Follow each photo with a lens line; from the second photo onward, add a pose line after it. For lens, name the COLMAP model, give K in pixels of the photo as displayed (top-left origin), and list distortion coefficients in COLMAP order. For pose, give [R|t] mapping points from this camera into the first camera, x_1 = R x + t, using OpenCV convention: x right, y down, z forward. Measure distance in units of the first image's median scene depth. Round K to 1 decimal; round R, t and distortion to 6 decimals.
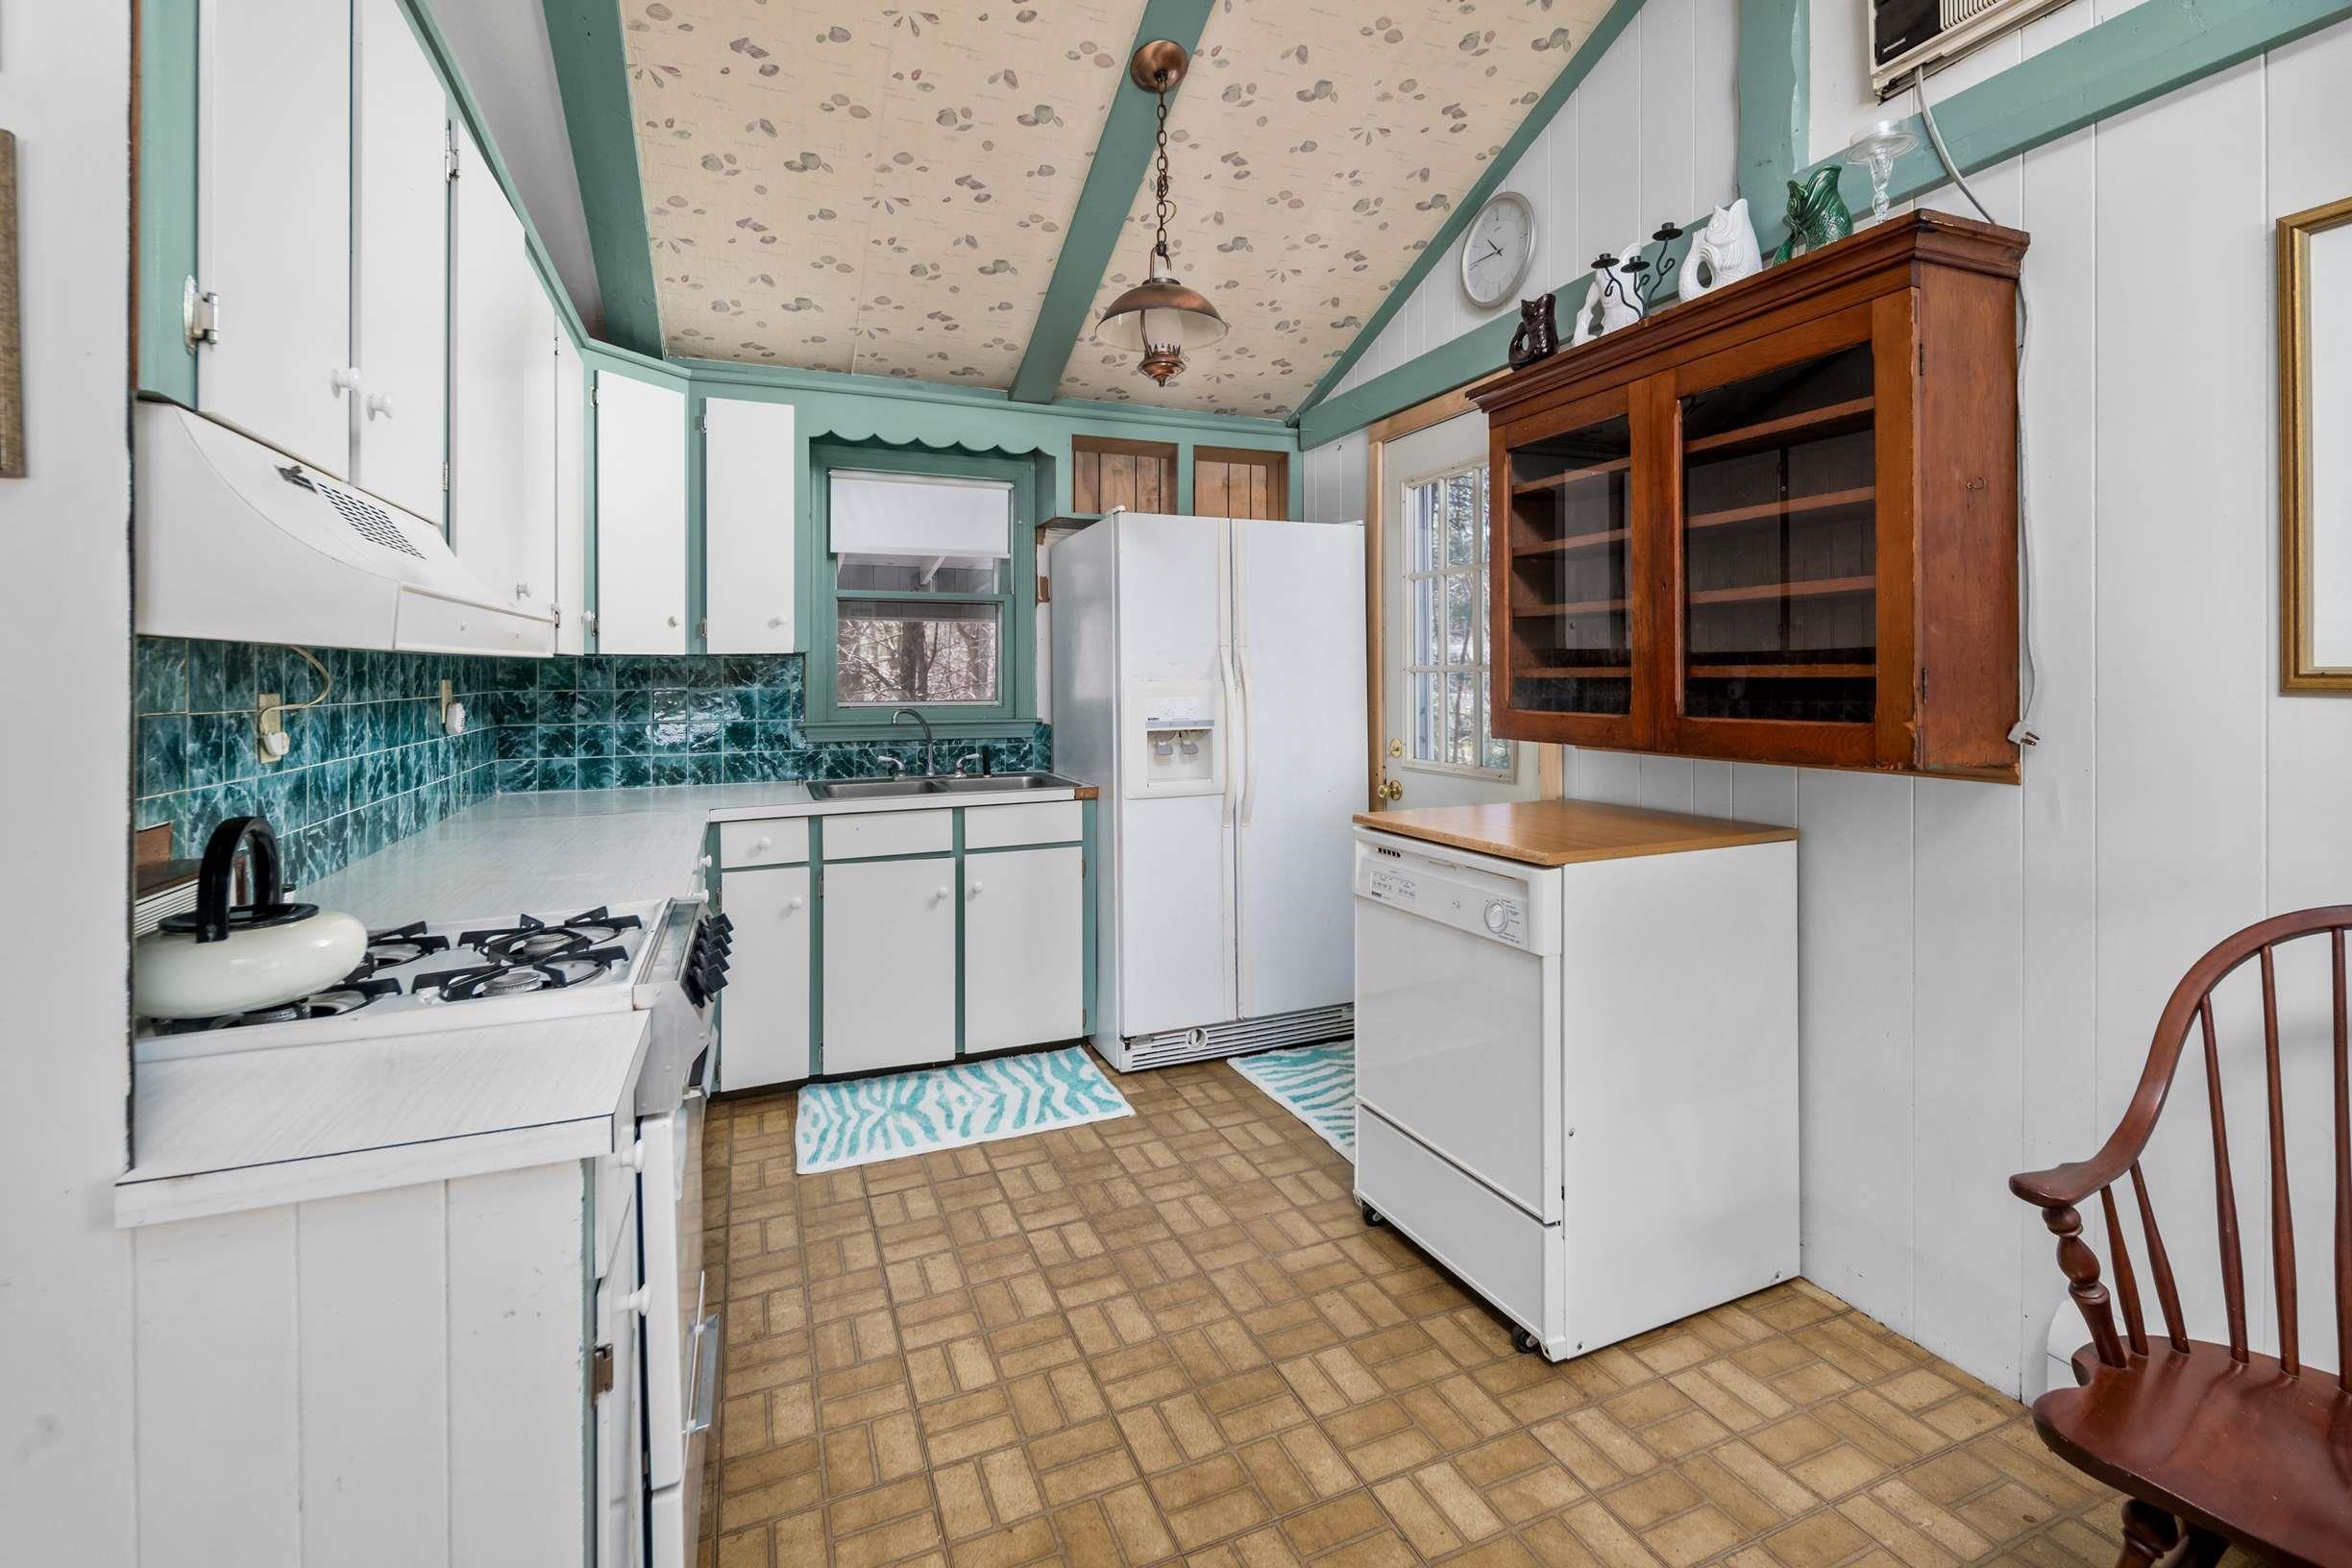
lens RADIAL K [[1017.3, 0, 1178.3], [0, 1017.3, 686.1], [0, 0, 1]] dist [0.000679, 0.000096]
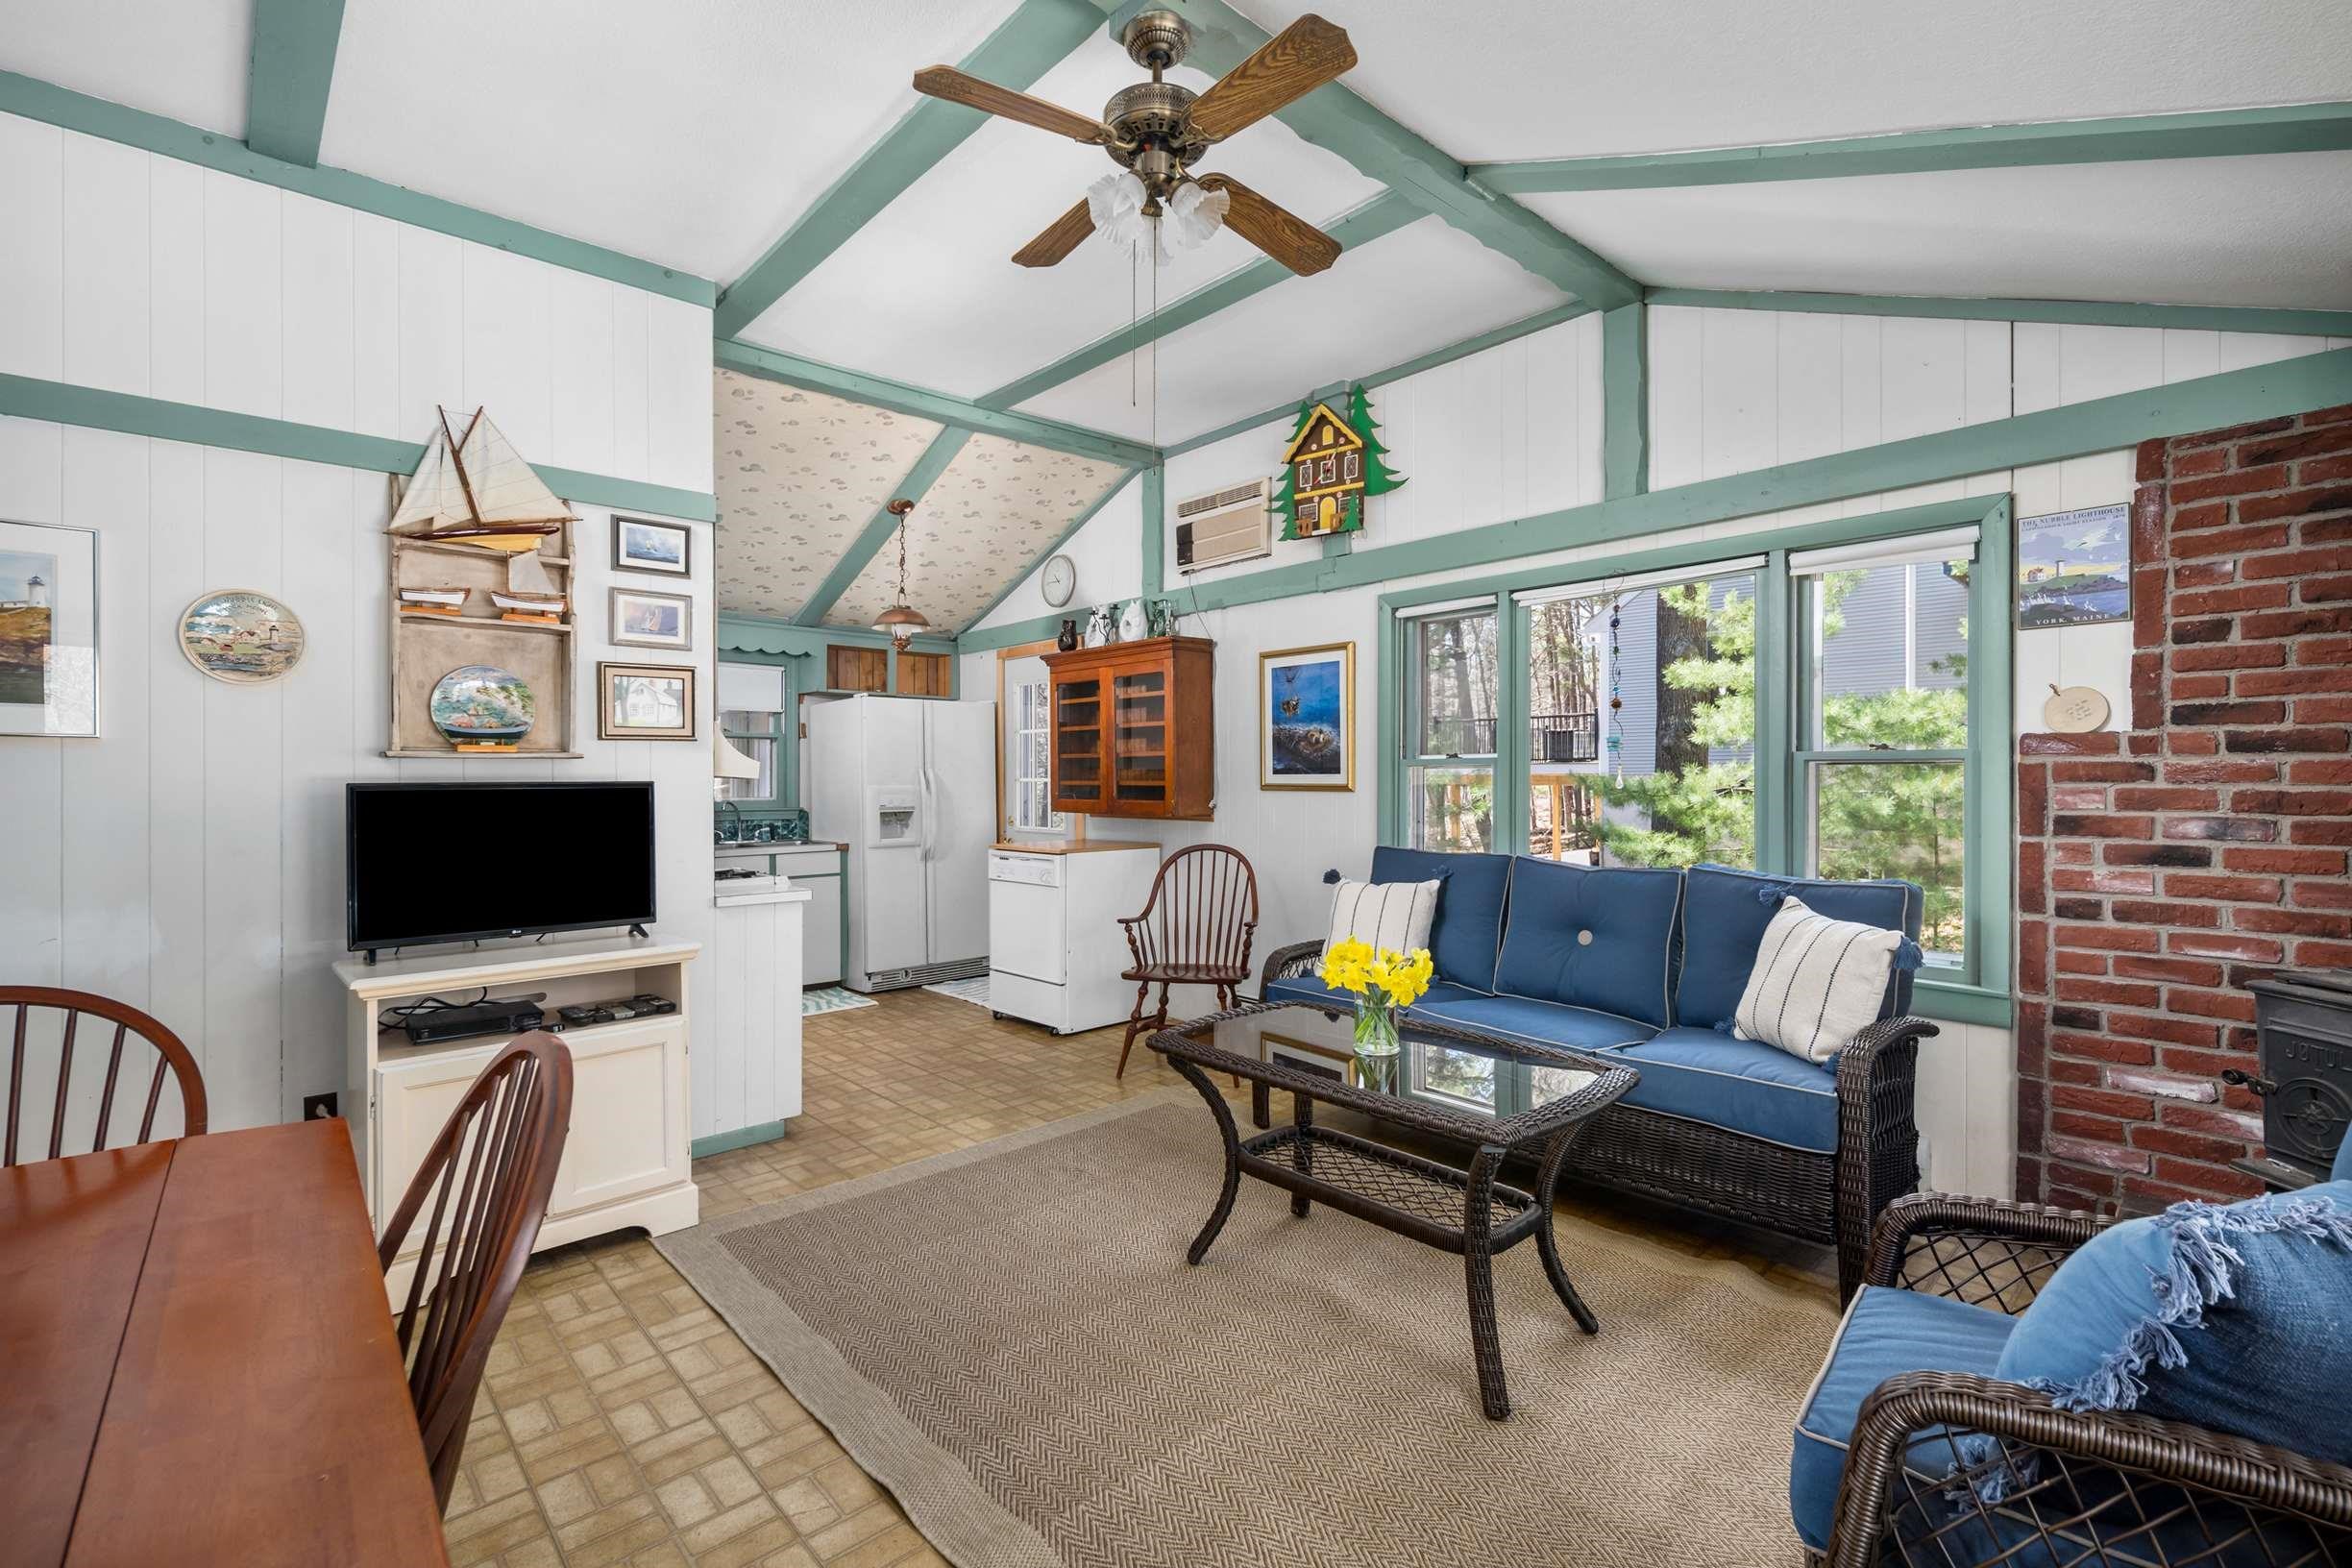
lens RADIAL K [[1033.0, 0, 1176.0], [0, 1033.0, 784.0], [0, 0, 1]] dist [0.000882, 0.000064]
pose [[0.939185, 0.002943, 0.343399, -0.181229], [-0.001141, 0.999985, -0.005448, 0.001720], [-0.343410, 0.004724, 0.939174, -1.040602]]
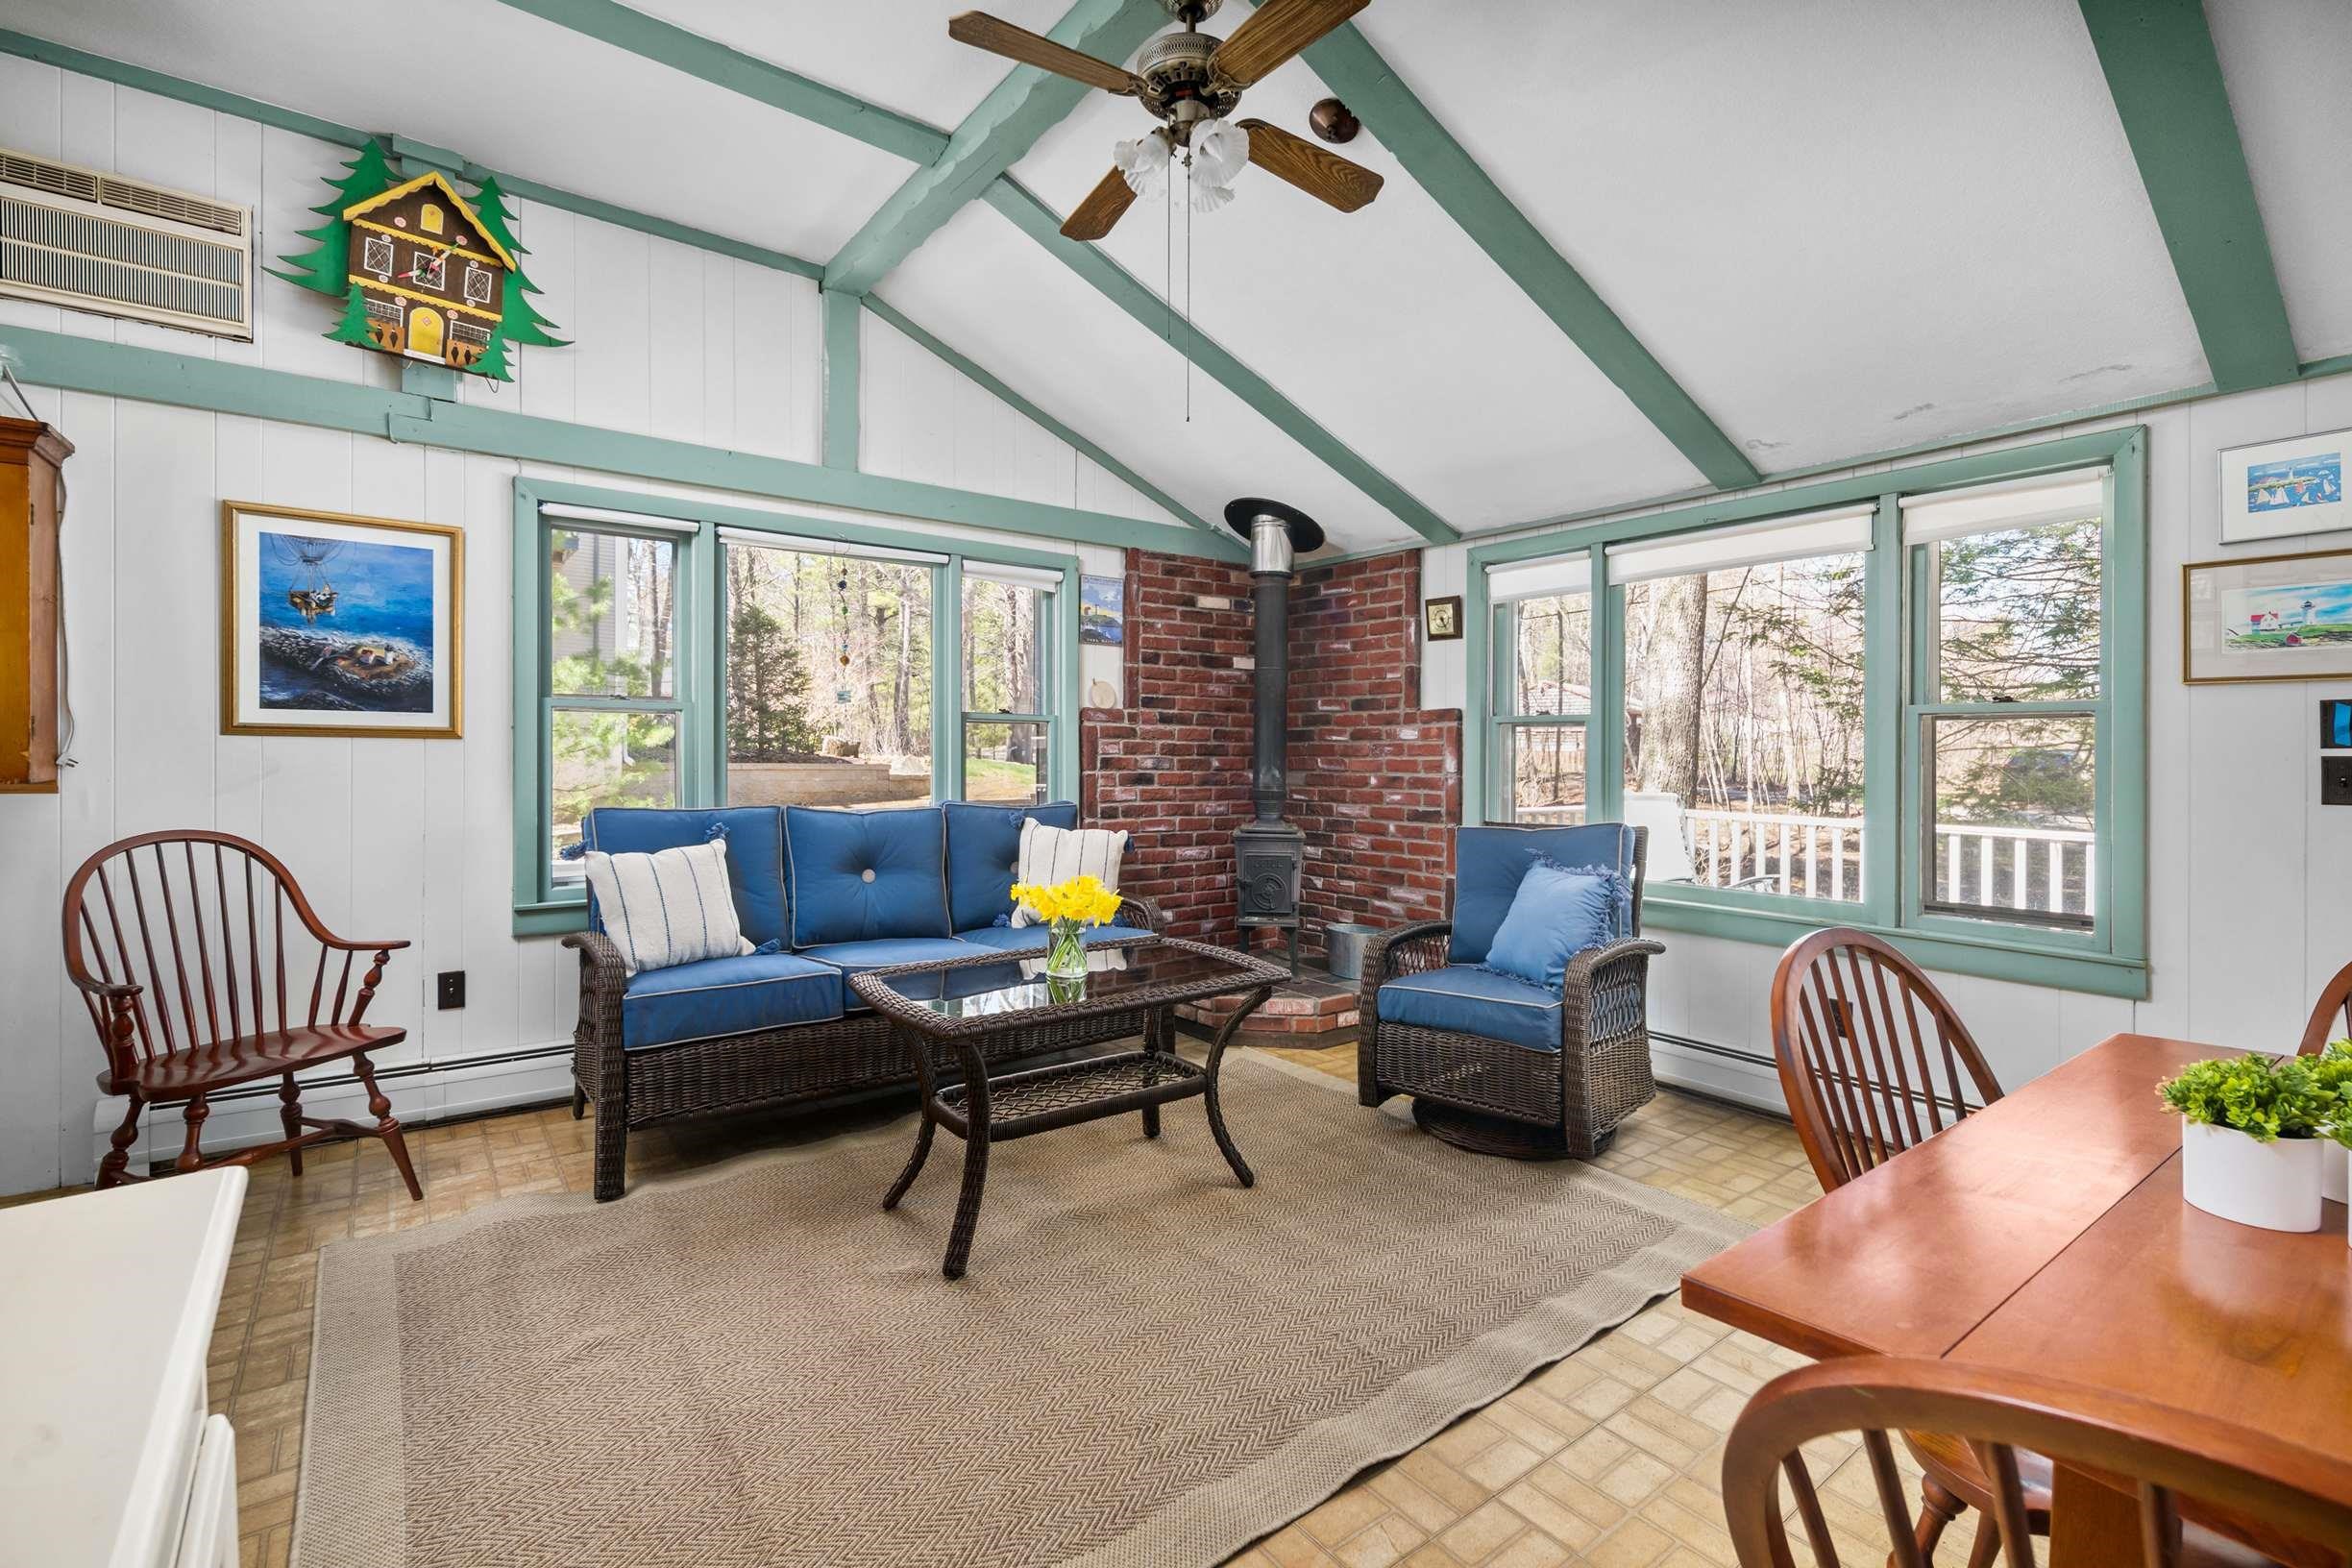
lens RADIAL K [[1048.2, 0, 1175.5], [0, 1048.2, 757.3], [0, 0, 1]] dist [-0.000099, -0.000078]
pose [[-0.255289, -0.003886, 0.966857, -0.673662], [-0.003546, 0.999989, 0.003083, 0.018116], [-0.966858, -0.002641, -0.255300, -0.141180]]
